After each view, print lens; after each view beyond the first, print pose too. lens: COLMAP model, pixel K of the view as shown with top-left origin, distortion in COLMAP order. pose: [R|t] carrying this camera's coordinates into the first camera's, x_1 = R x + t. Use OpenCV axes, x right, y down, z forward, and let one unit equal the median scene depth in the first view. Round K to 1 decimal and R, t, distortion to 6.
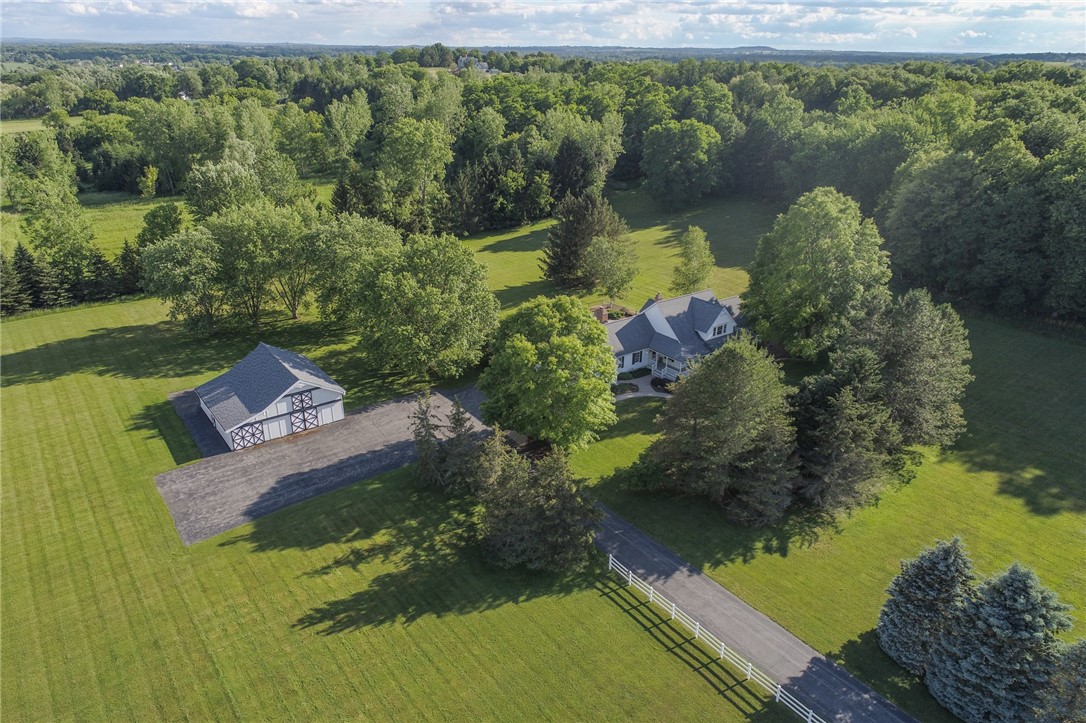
lens RADIAL K [[732.0, 0, 538.7], [0, 732.0, 386.6], [0, 0, 1]] dist [-0.001190, -0.001286]
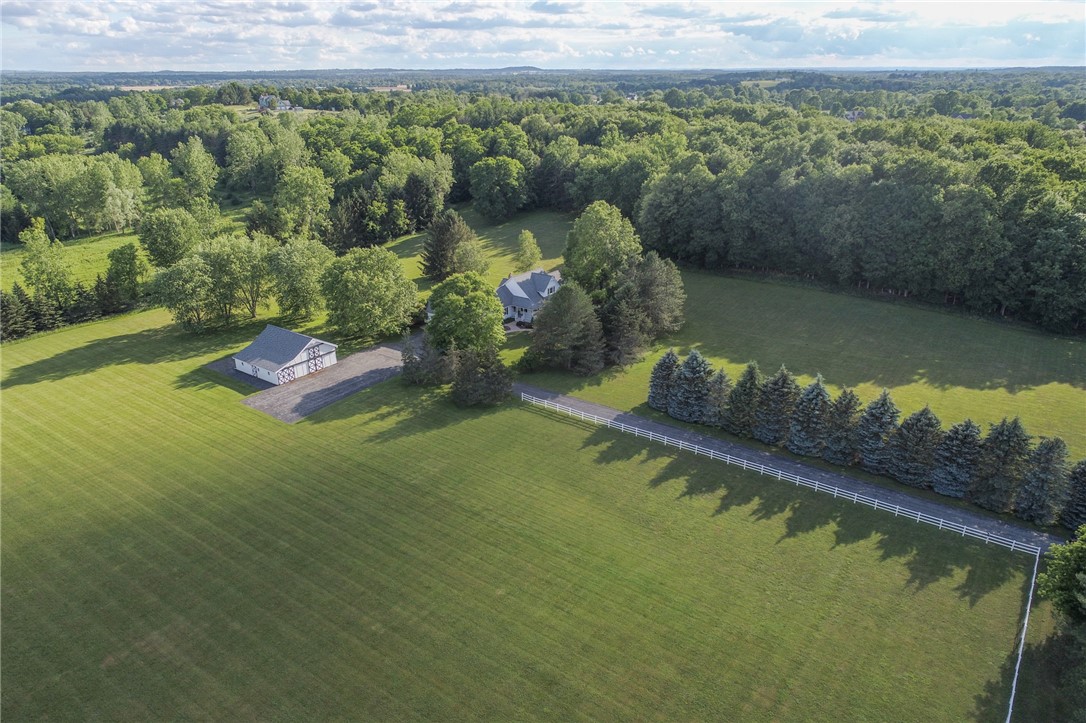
lens RADIAL K [[732.0, 0, 538.7], [0, 732.0, 386.6], [0, 0, 1]] dist [-0.001190, -0.001286]
pose [[0.959643, -0.126701, 0.251063, -0.181658], [0.132618, 0.991144, -0.006718, 0.119100], [-0.247988, 0.039742, 0.967947, -0.477220]]
